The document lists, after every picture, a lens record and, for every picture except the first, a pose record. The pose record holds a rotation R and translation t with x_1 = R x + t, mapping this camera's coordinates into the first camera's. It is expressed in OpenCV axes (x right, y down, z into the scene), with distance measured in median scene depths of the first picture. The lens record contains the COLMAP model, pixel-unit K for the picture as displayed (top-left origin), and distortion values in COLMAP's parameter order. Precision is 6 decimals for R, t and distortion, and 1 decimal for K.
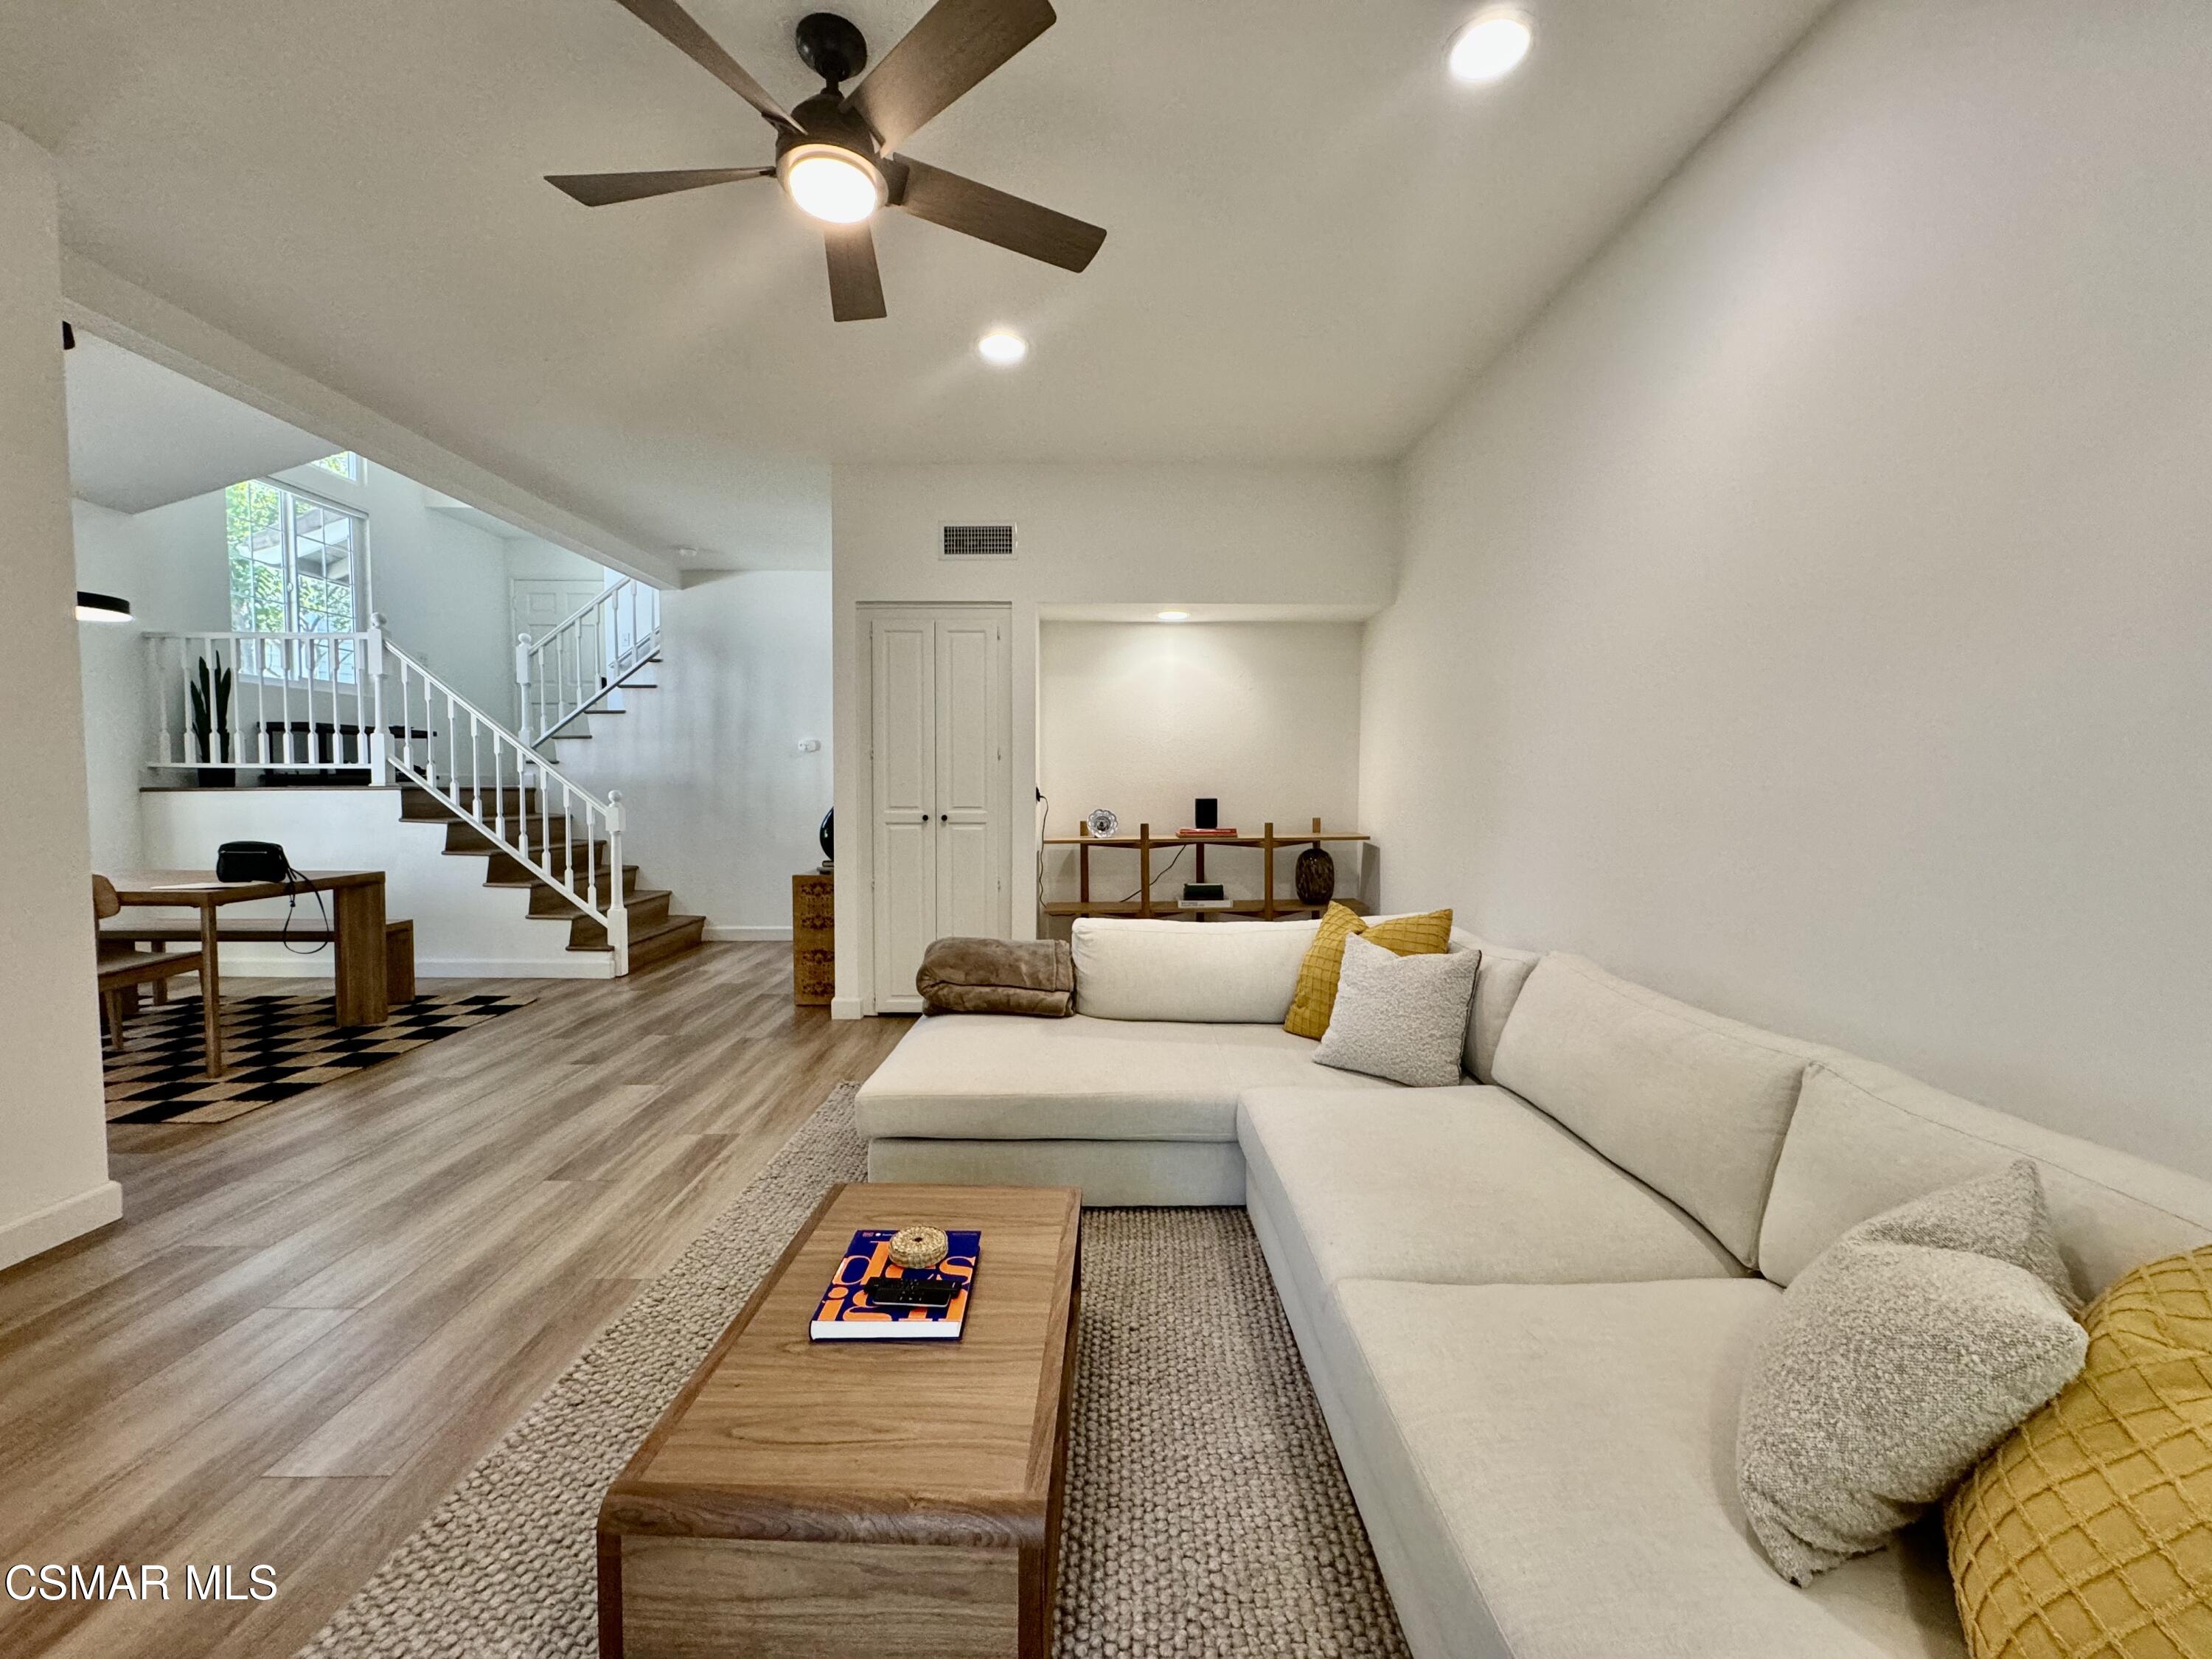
lens RADIAL K [[876.6, 0, 1097.5], [0, 876.6, 831.5], [0, 0, 1]] dist [-0.001086, -0.000083]
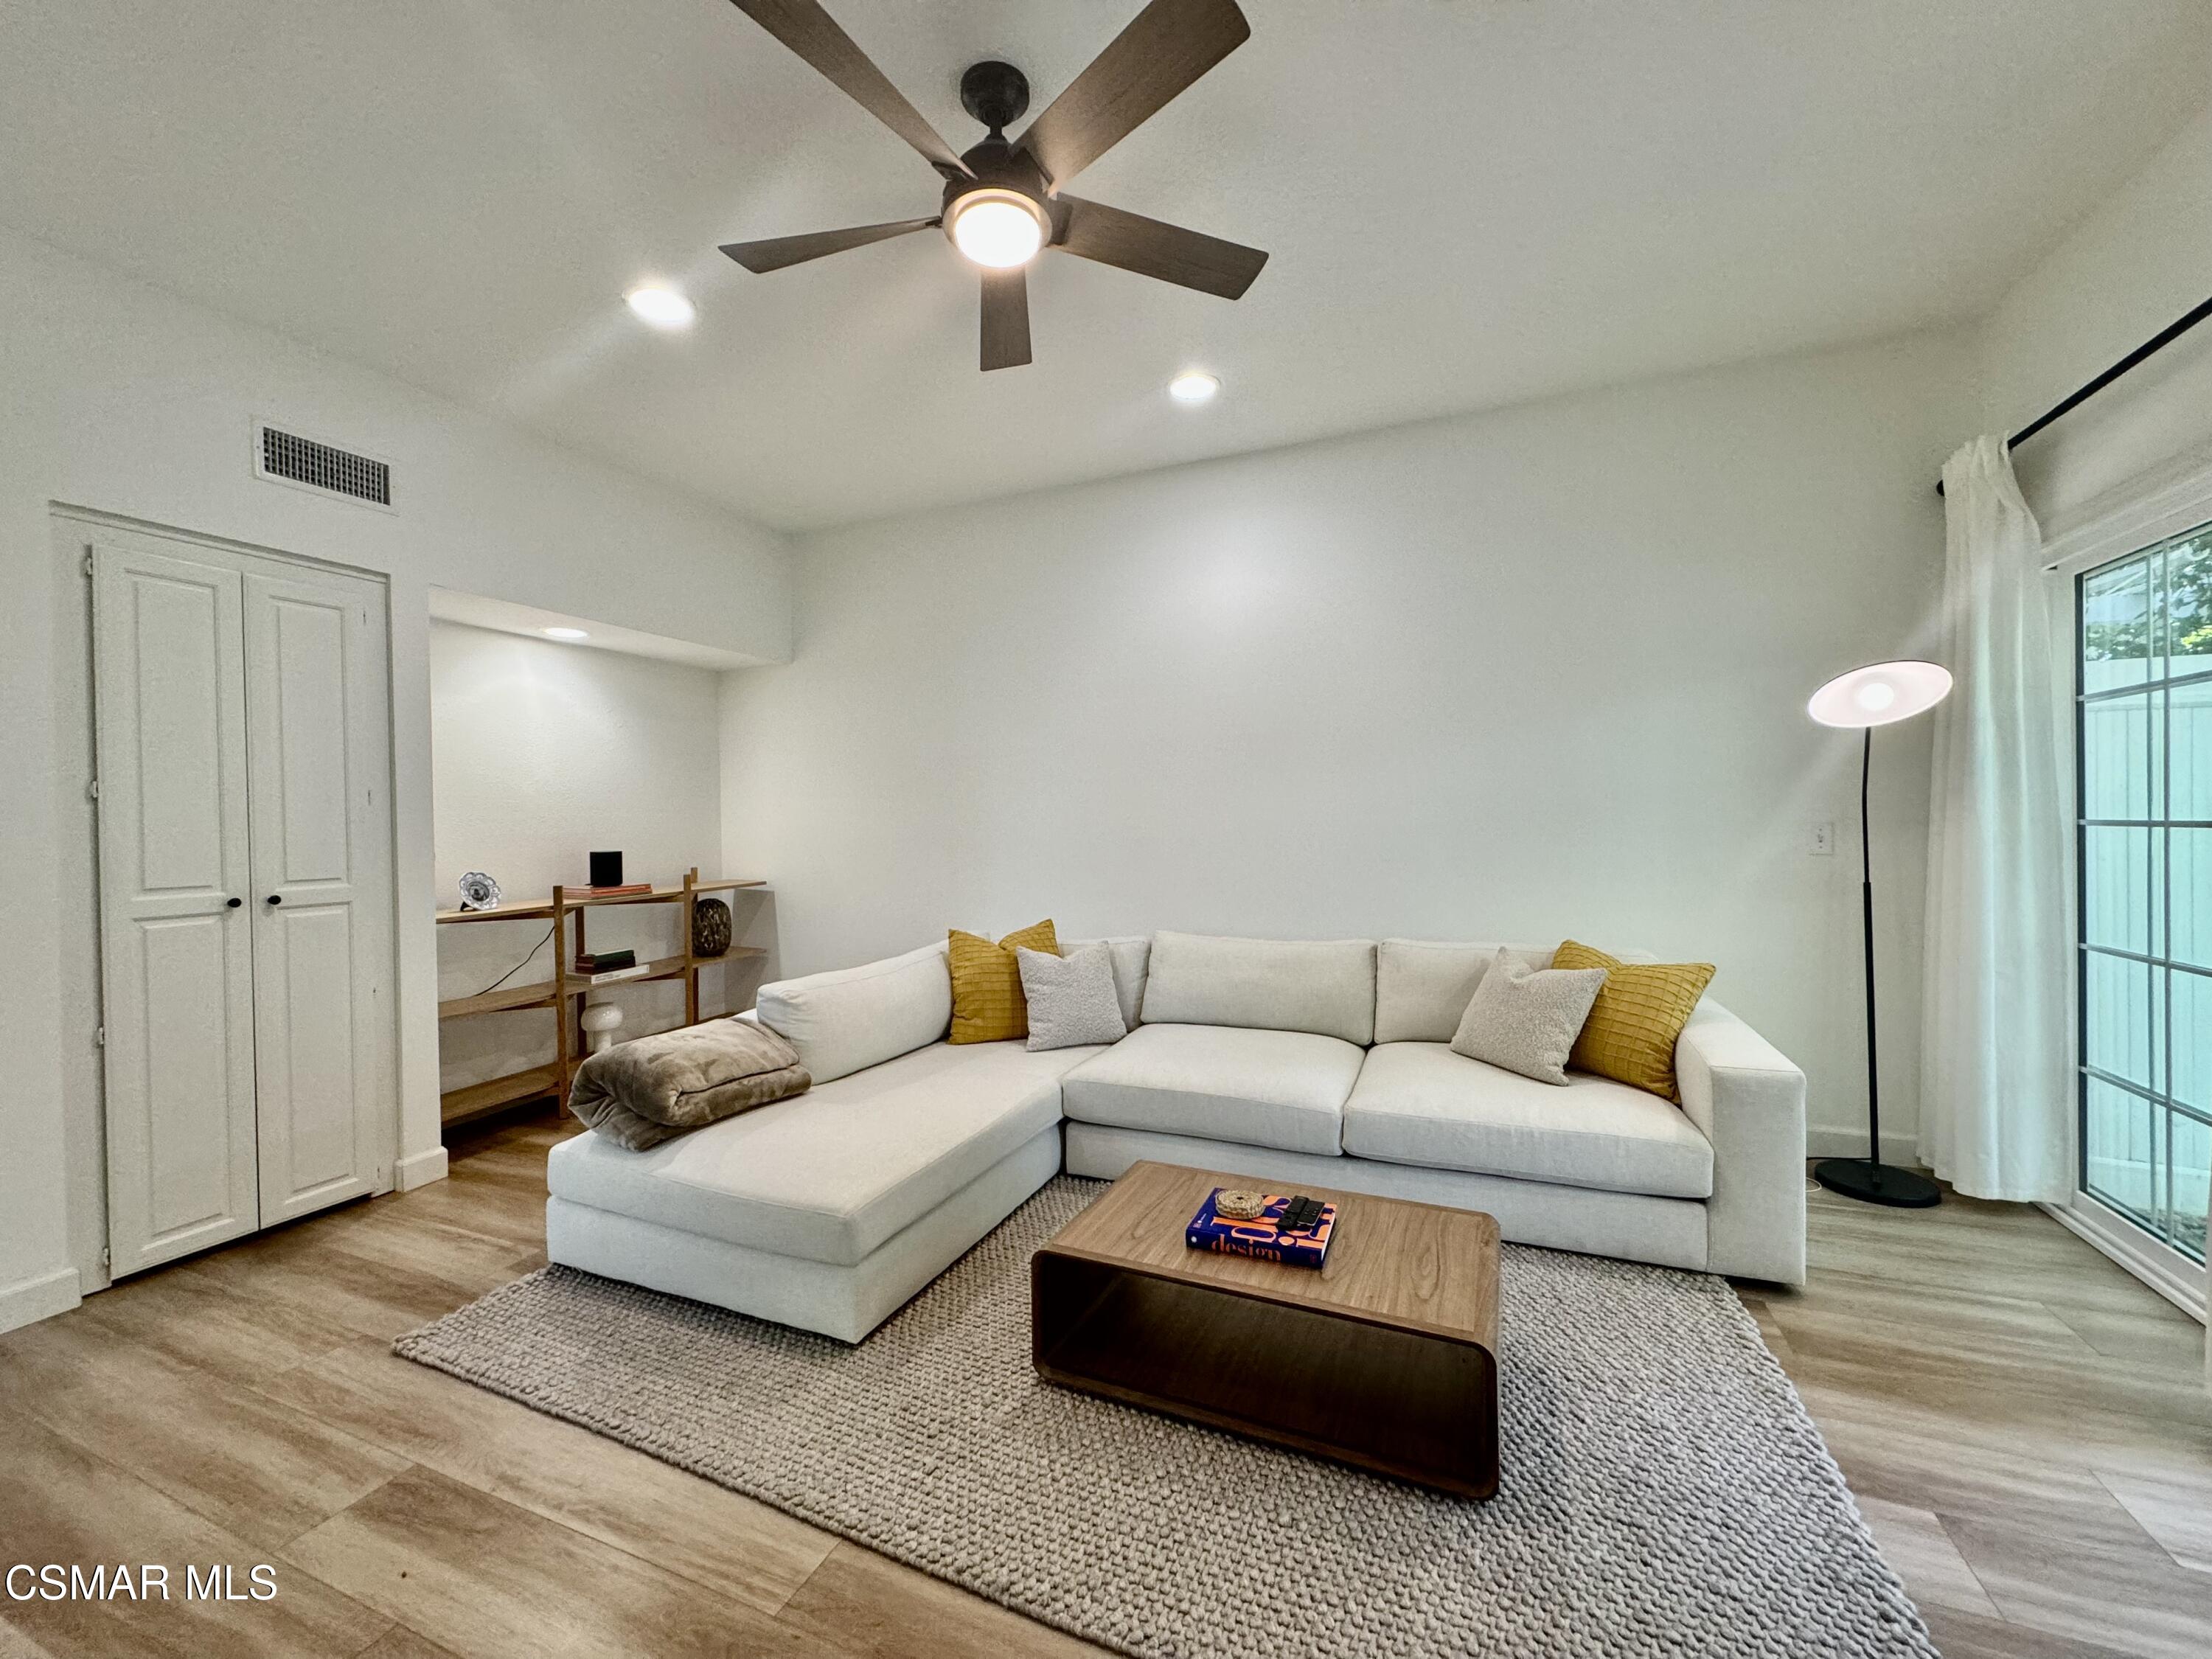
lens RADIAL K [[876.6, 0, 1097.8], [0, 876.6, 829.6], [0, 0, 1]] dist [-0.001086, -0.000083]
pose [[0.397311, -0.016339, 0.917539, -0.506474], [0.067433, 0.997658, -0.011434, -0.018759], [-0.915203, 0.066415, 0.397482, 0.236197]]
